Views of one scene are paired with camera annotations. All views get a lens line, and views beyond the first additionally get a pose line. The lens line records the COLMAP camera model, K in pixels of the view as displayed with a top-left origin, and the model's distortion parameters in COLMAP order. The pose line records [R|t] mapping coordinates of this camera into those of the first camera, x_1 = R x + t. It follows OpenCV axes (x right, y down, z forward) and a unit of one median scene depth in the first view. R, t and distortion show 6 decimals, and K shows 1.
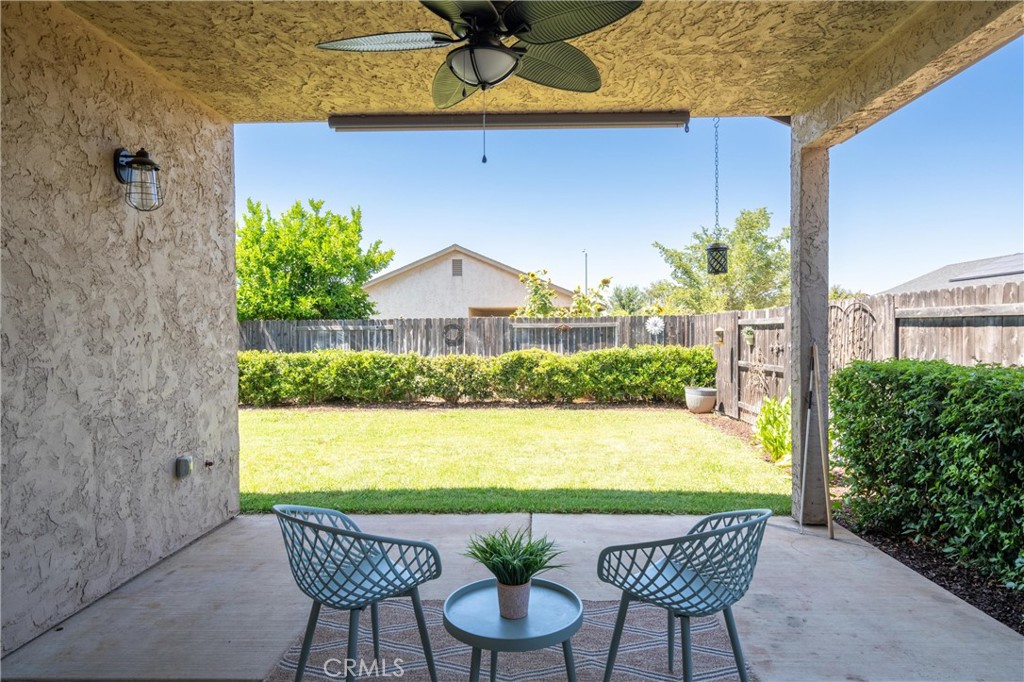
lens RADIAL K [[638.8, 0, 512.0], [0, 638.8, 341.0], [0, 0, 1]] dist [0.004584, 0.000862]
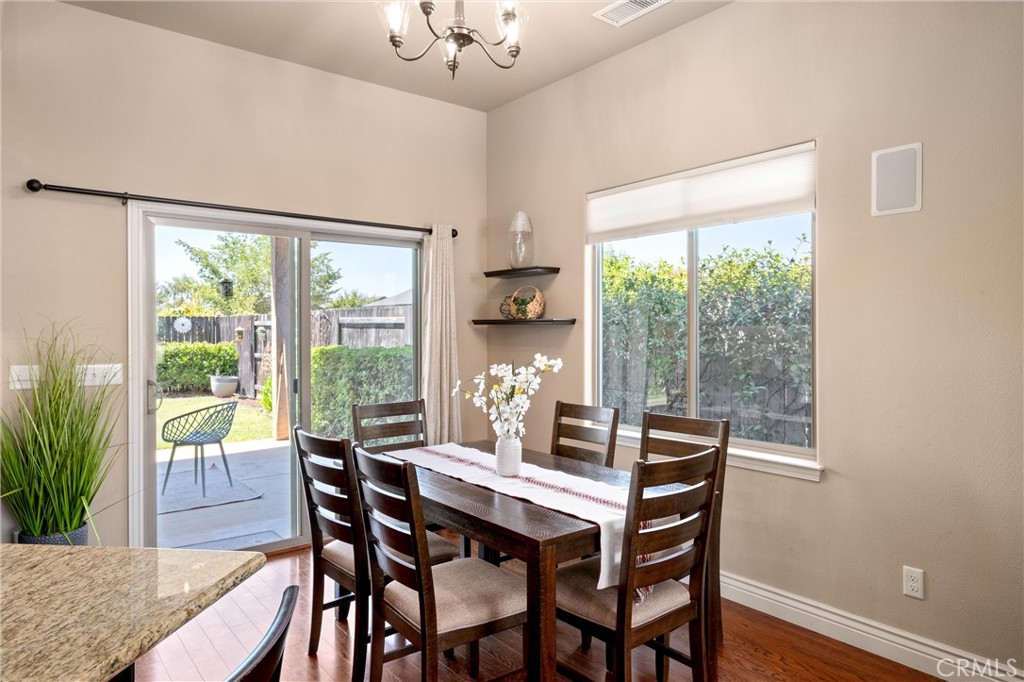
lens RADIAL K [[638.8, 0, 512.0], [0, 638.8, 341.0], [0, 0, 1]] dist [0.004584, 0.000862]
pose [[0.765588, -0.005869, 0.643305, -0.071441], [0.005056, 0.999982, 0.003107, 0.004087], [-0.643312, 0.000874, 0.765604, -0.296176]]
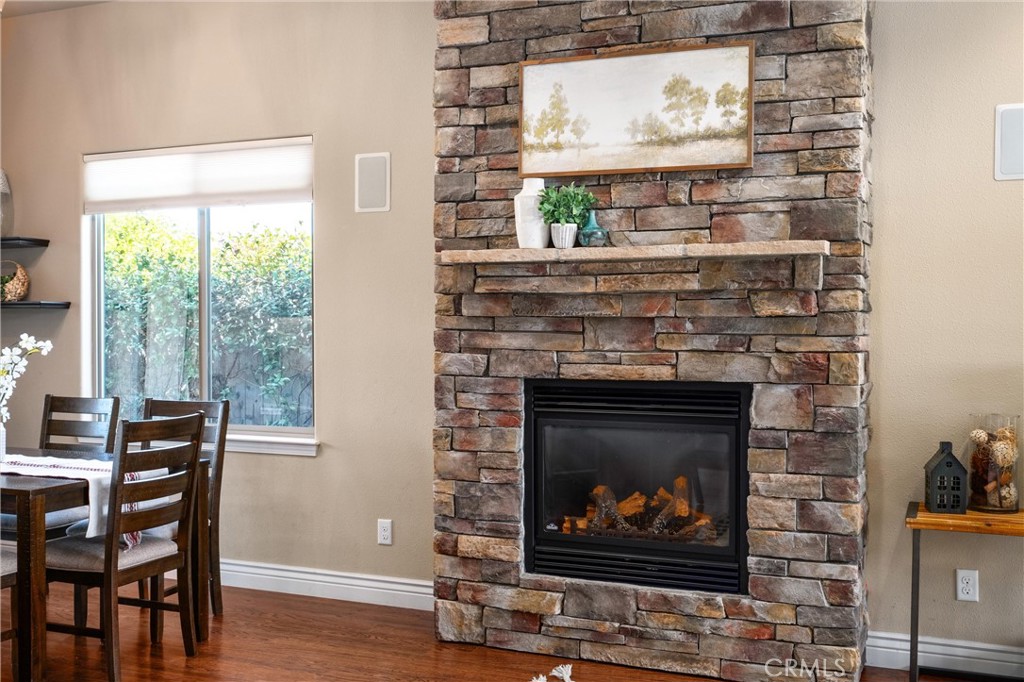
lens RADIAL K [[1015.3, 0, 510.6], [0, 1015.3, 355.1], [0, 0, 1]] dist [0.004623, 0.006445]
pose [[0.365494, -0.013780, 0.930712, -0.184674], [0.006883, 0.999903, 0.012102, 0.013630], [-0.930788, 0.001983, 0.365553, -0.413831]]
